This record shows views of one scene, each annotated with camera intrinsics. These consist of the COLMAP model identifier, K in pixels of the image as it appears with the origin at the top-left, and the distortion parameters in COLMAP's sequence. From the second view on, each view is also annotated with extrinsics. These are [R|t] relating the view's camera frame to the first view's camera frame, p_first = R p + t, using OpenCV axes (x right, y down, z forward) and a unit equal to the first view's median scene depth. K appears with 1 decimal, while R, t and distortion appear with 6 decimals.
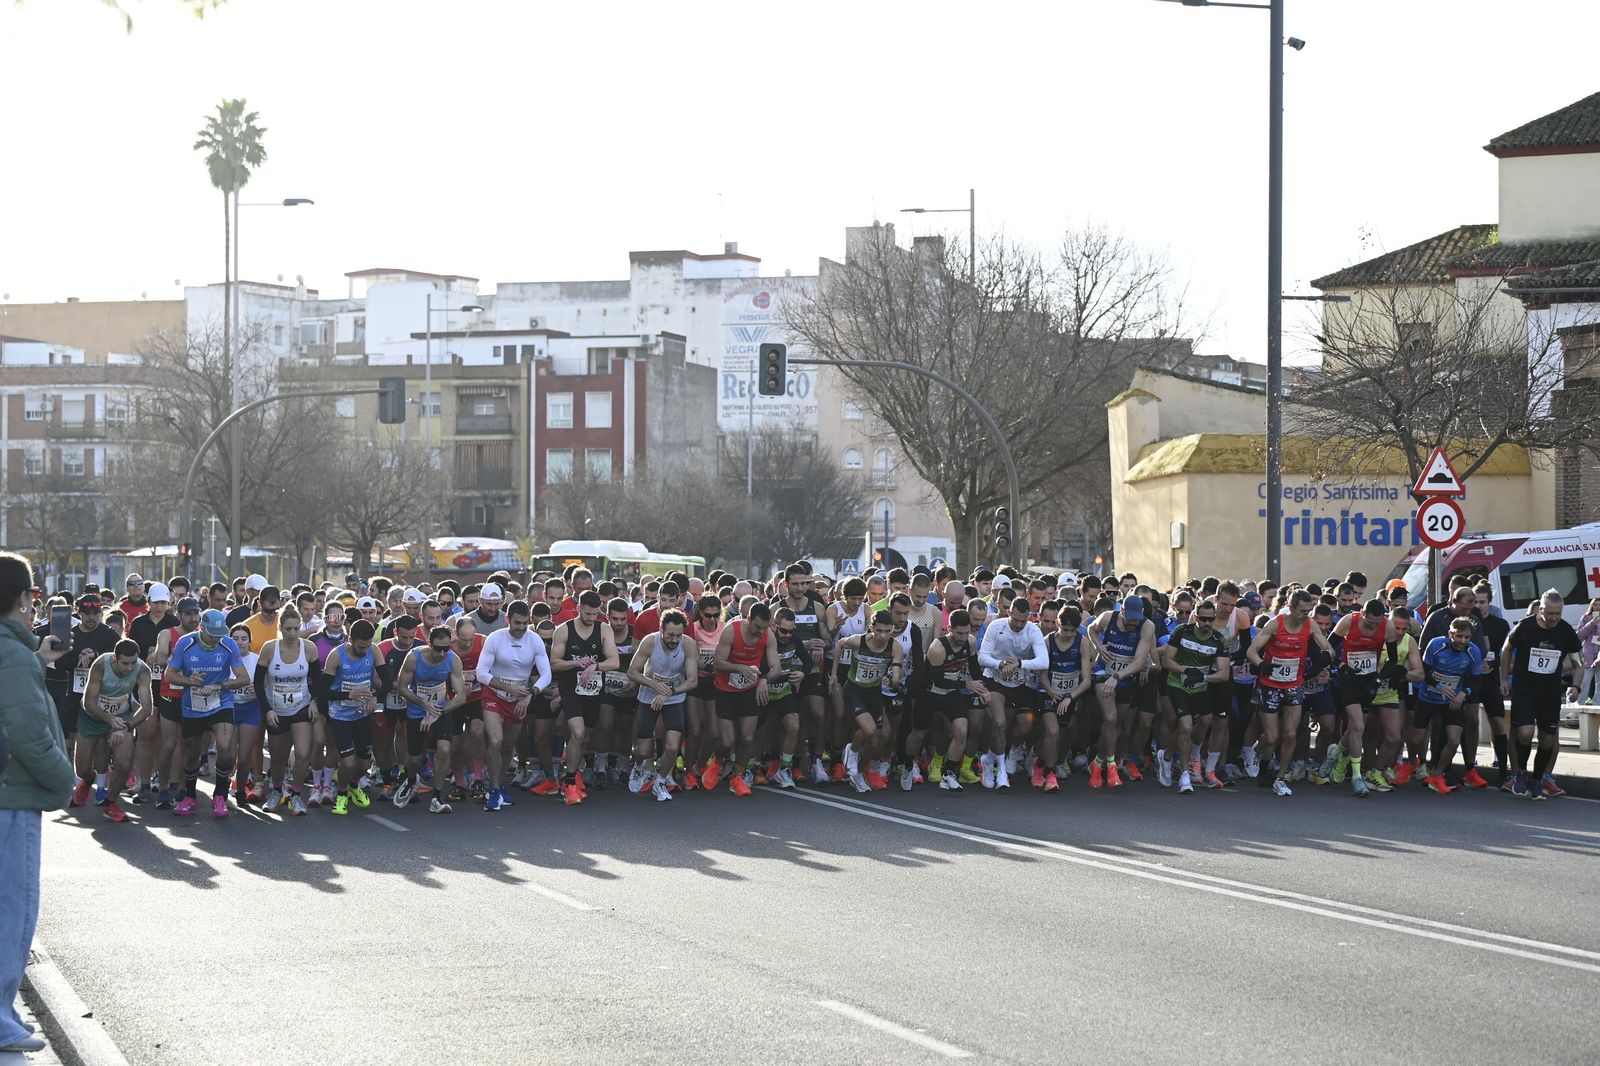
lens RADIAL K [[3275.3, 0, 840.6], [0, 3275.3, 530.0], [0, 0, 1]] dist [0.022979, -0.089844]
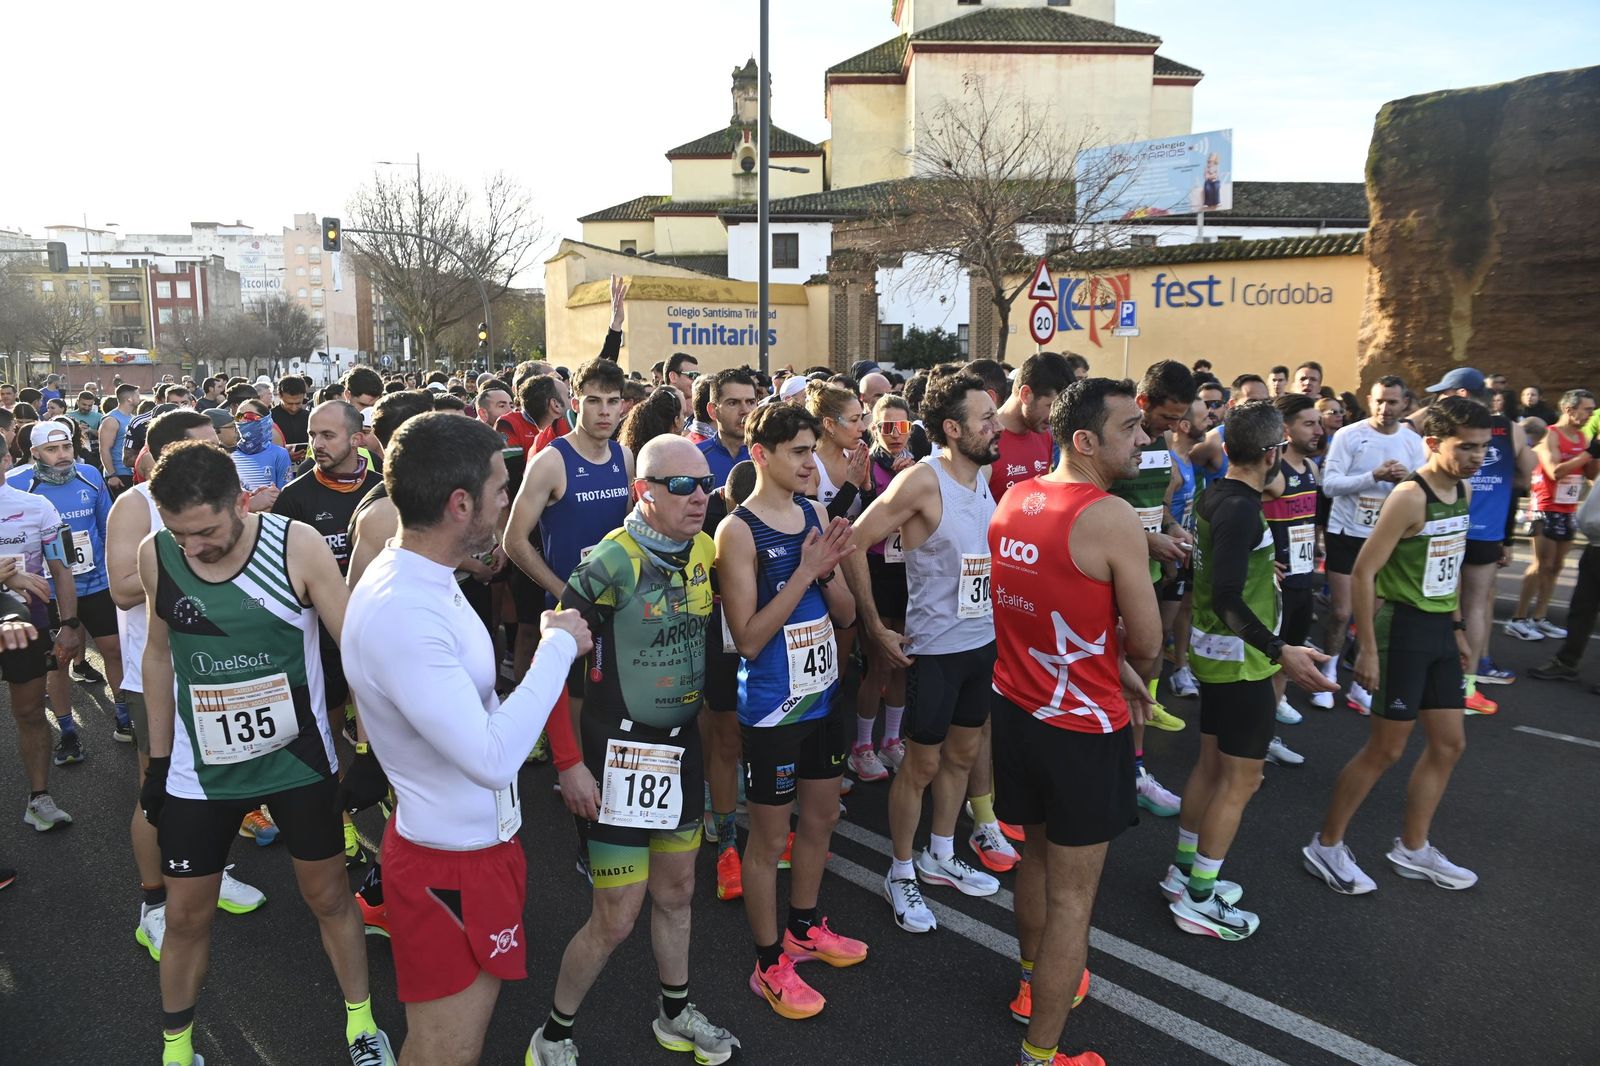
lens RADIAL K [[1100.0, 0, 800.0], [0, 1100.0, 533.0], [0, 0, 1]] dist [-0.118766, 0.101231]
pose [[0.901237, -0.069518, 0.427714, -0.037413], [-0.004253, 0.985581, 0.169151, 0.003172], [-0.433306, -0.154264, 0.887946, 0.326512]]
